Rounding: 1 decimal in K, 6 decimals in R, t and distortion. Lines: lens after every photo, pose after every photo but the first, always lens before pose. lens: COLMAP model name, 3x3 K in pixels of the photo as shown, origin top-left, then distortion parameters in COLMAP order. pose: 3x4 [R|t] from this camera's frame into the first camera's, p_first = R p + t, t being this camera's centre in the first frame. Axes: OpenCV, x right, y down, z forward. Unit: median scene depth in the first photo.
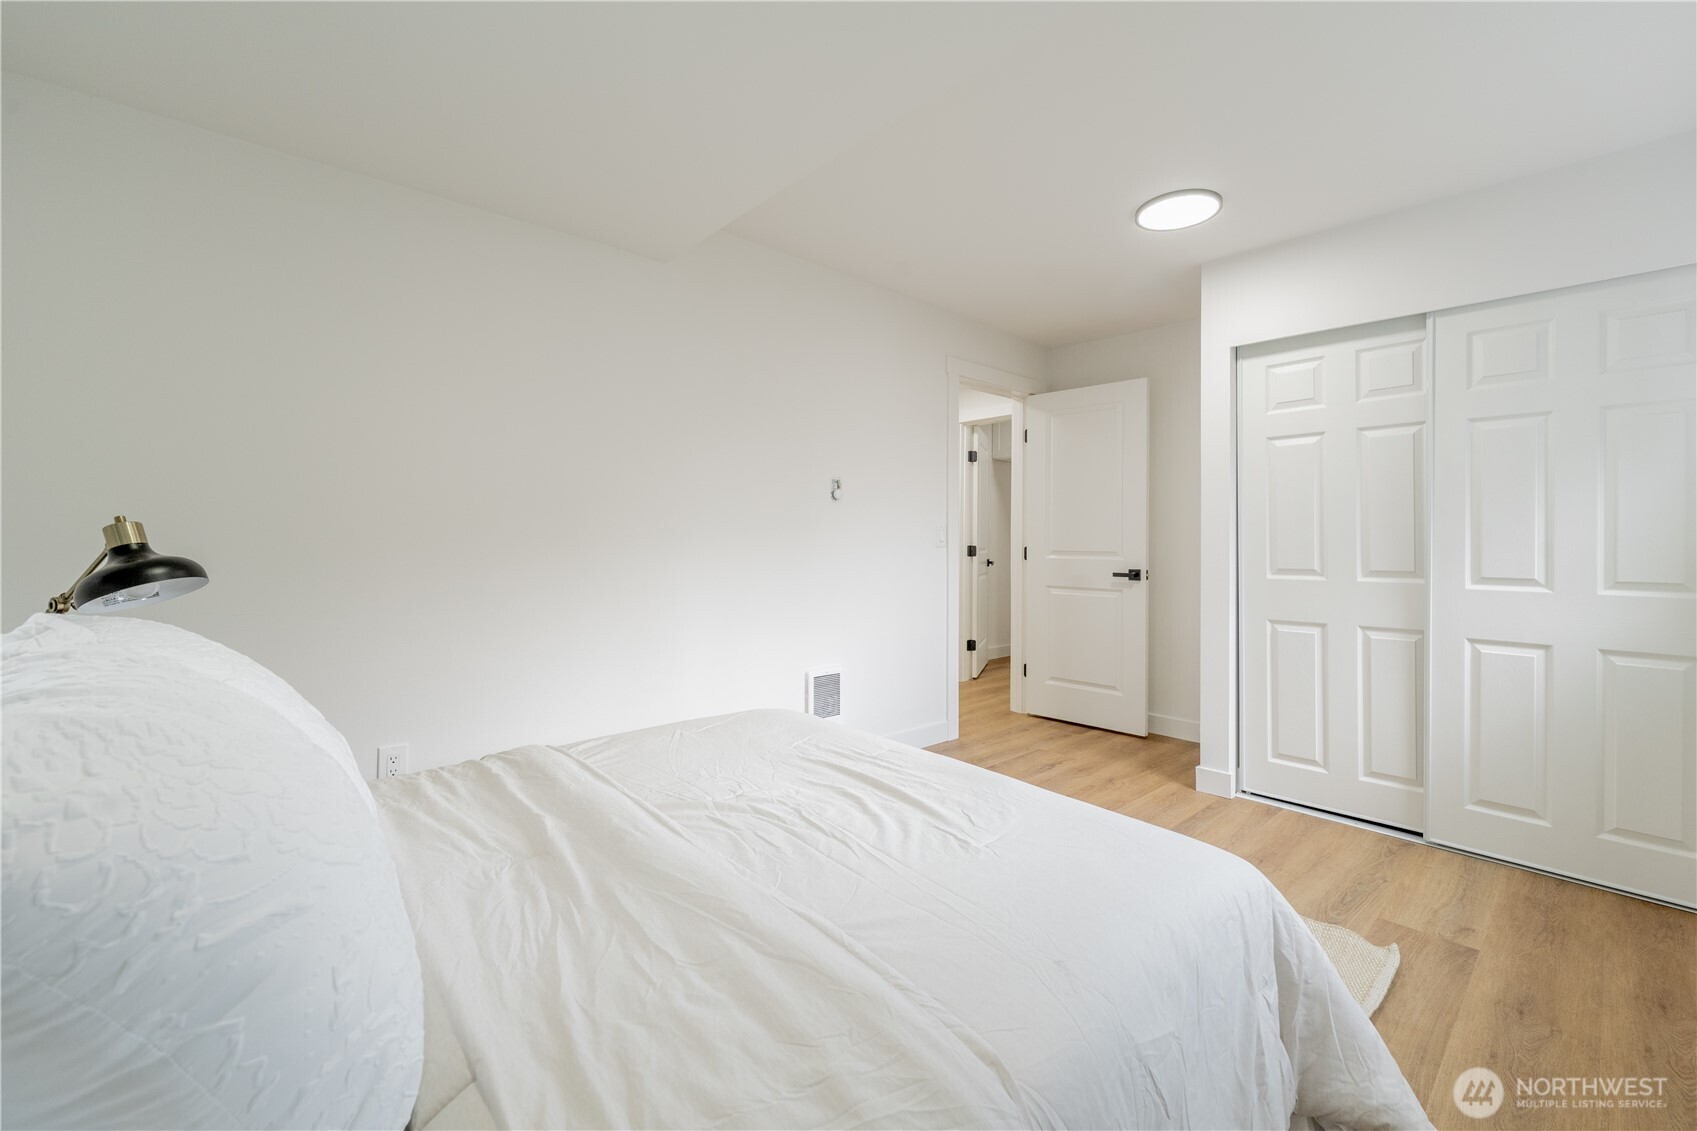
lens RADIAL K [[696.9, 0, 831.7], [0, 696.9, 540.5], [0, 0, 1]] dist [0.000022, -0.000381]
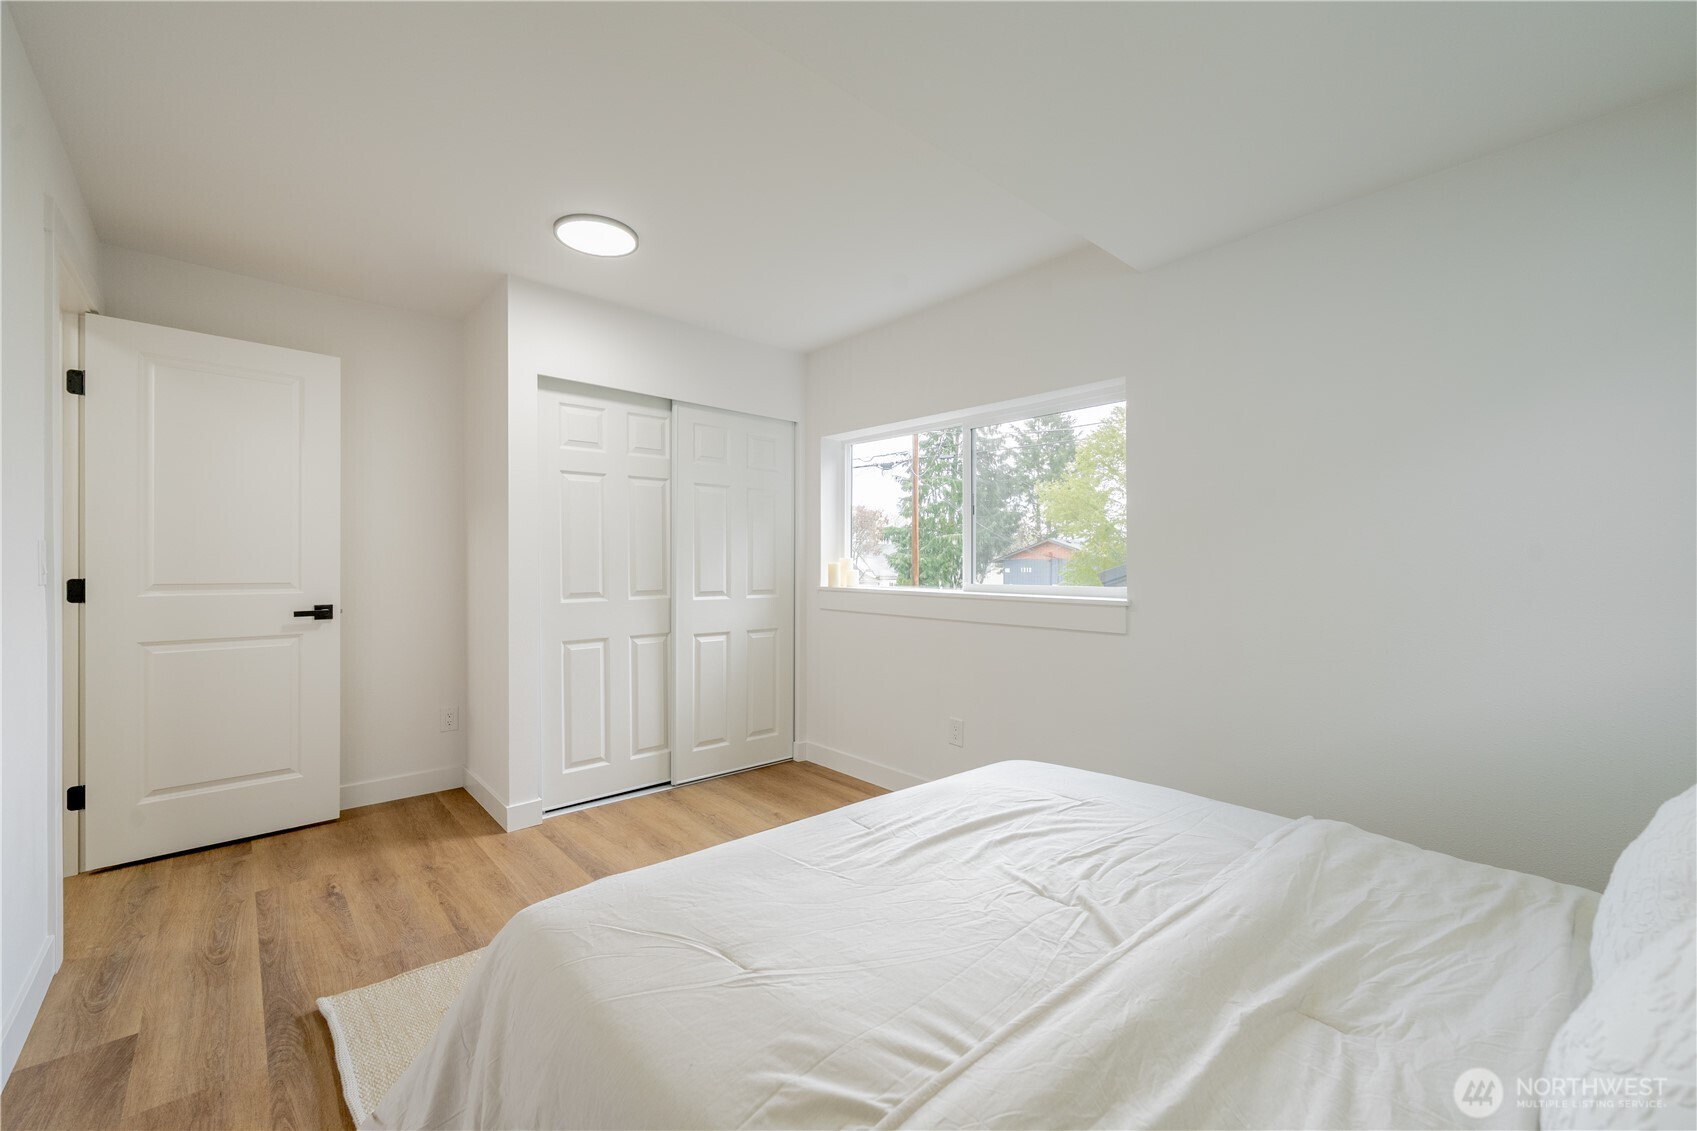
lens RADIAL K [[696.9, 0, 848.3], [0, 696.9, 564.4], [0, 0, 1]] dist [0.000022, -0.000381]
pose [[-0.021276, -0.008275, 0.999739, -0.527012], [-0.003744, 0.999959, 0.008197, -0.017365], [-0.999767, -0.003569, -0.021306, 0.688596]]
